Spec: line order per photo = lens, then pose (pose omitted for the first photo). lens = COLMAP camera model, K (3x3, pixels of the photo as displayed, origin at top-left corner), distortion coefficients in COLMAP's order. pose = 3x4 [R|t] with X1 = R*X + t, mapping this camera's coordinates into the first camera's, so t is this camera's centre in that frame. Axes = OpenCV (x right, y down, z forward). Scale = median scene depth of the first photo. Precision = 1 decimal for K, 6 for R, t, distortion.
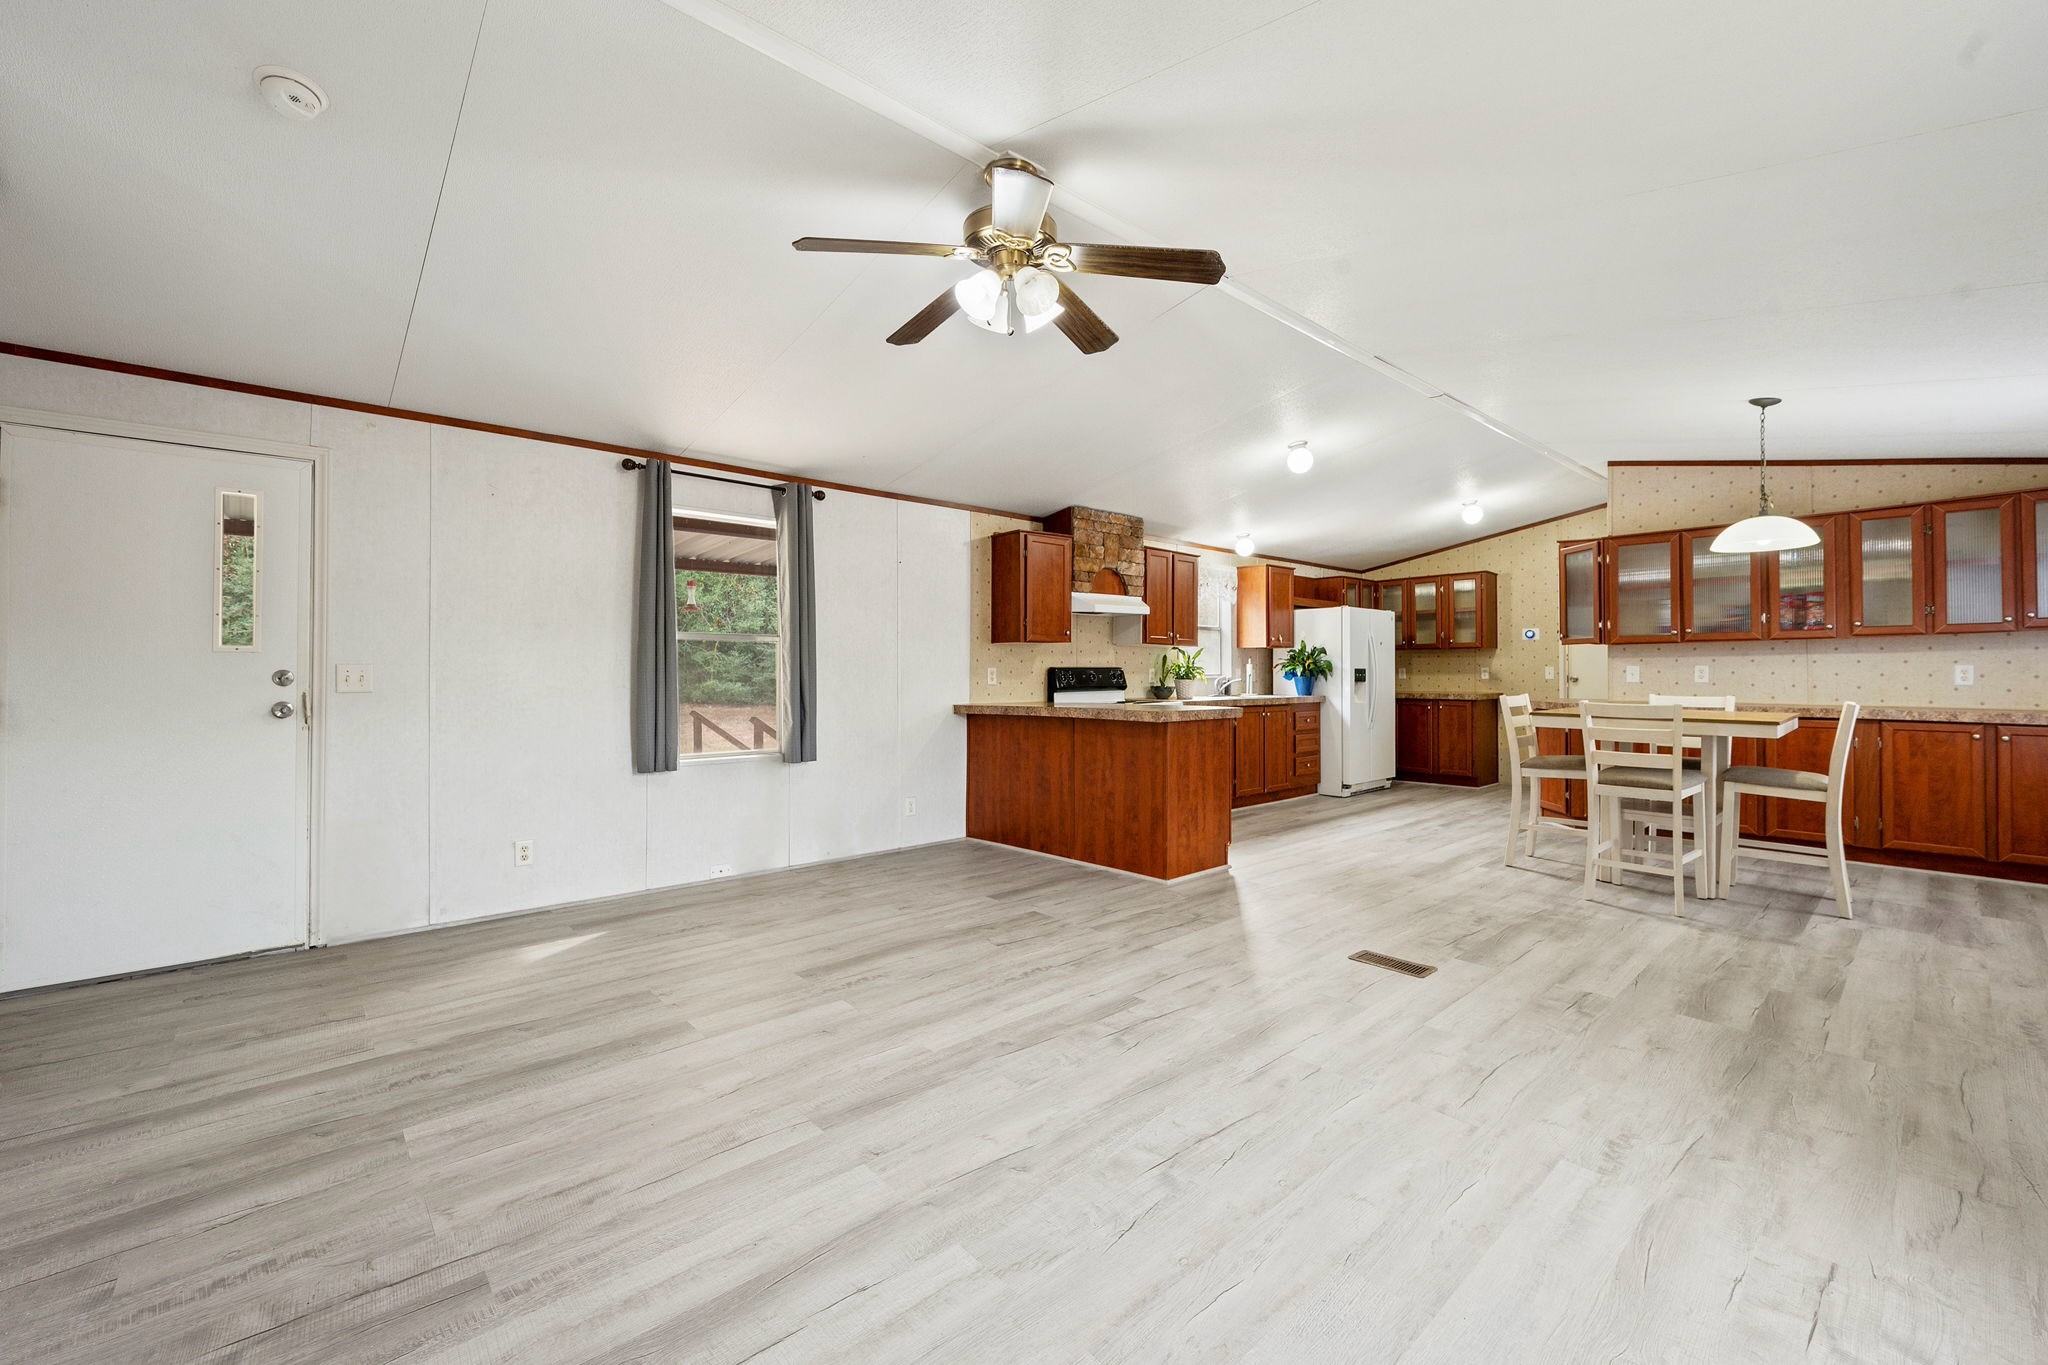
lens RADIAL K [[852.9, 0, 1034.5], [0, 852.9, 662.3], [0, 0, 1]] dist [-0.002825, -0.000315]
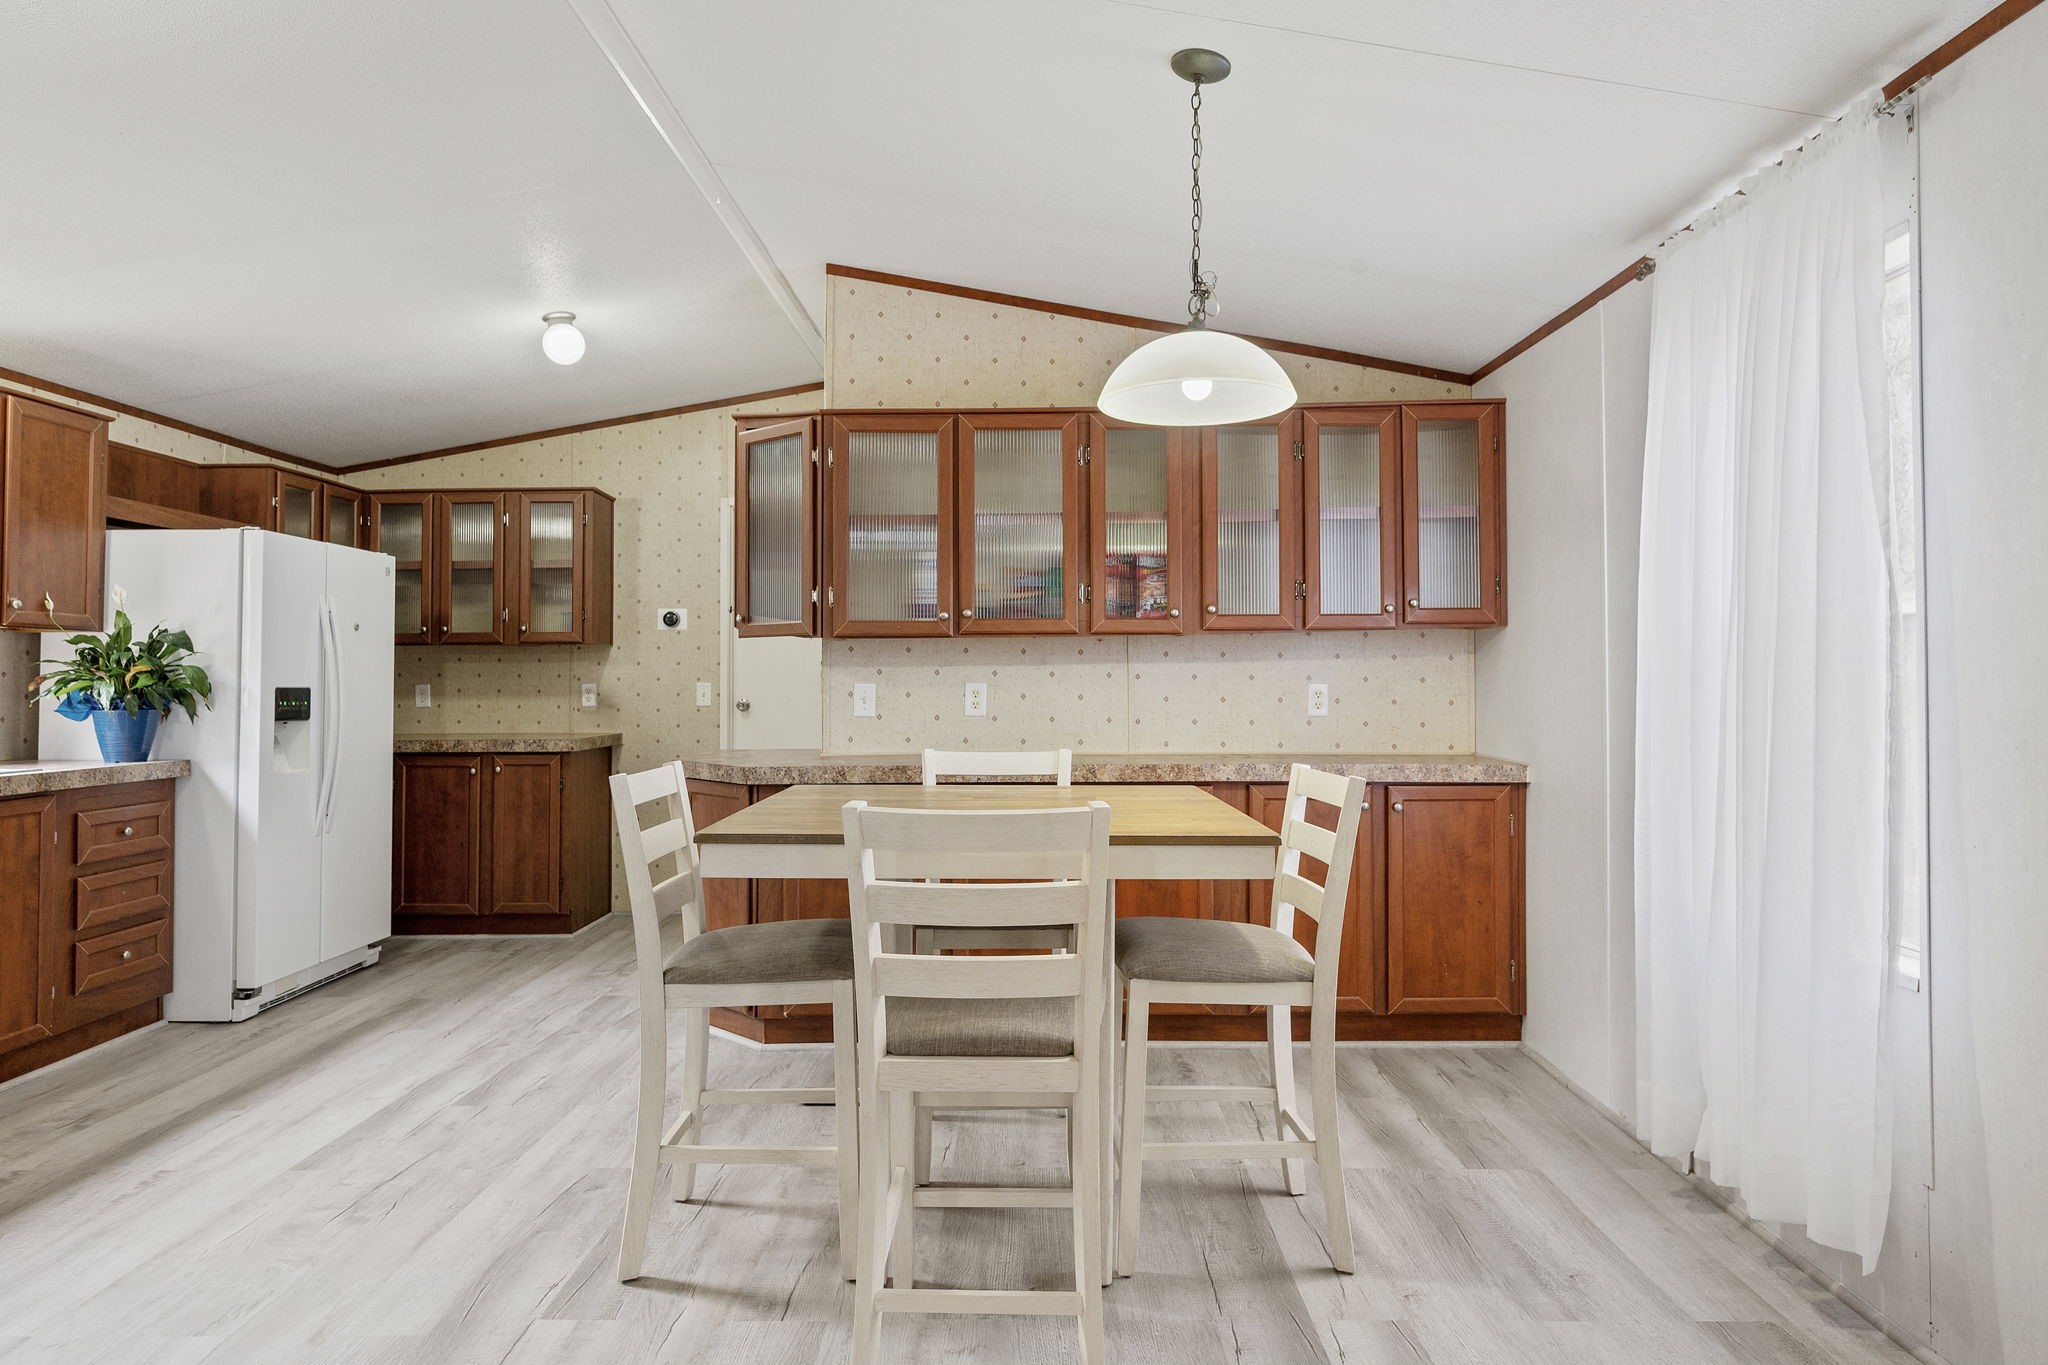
lens RADIAL K [[1235.0, 0, 1031.4], [0, 1235.0, 645.8], [0, 0, 1]] dist [-0.008643, -0.000648]
pose [[0.680952, 0.020706, 0.732035, 0.230710], [-0.006333, 0.999729, -0.022386, -0.001974], [-0.732300, 0.010608, 0.680899, 0.417932]]
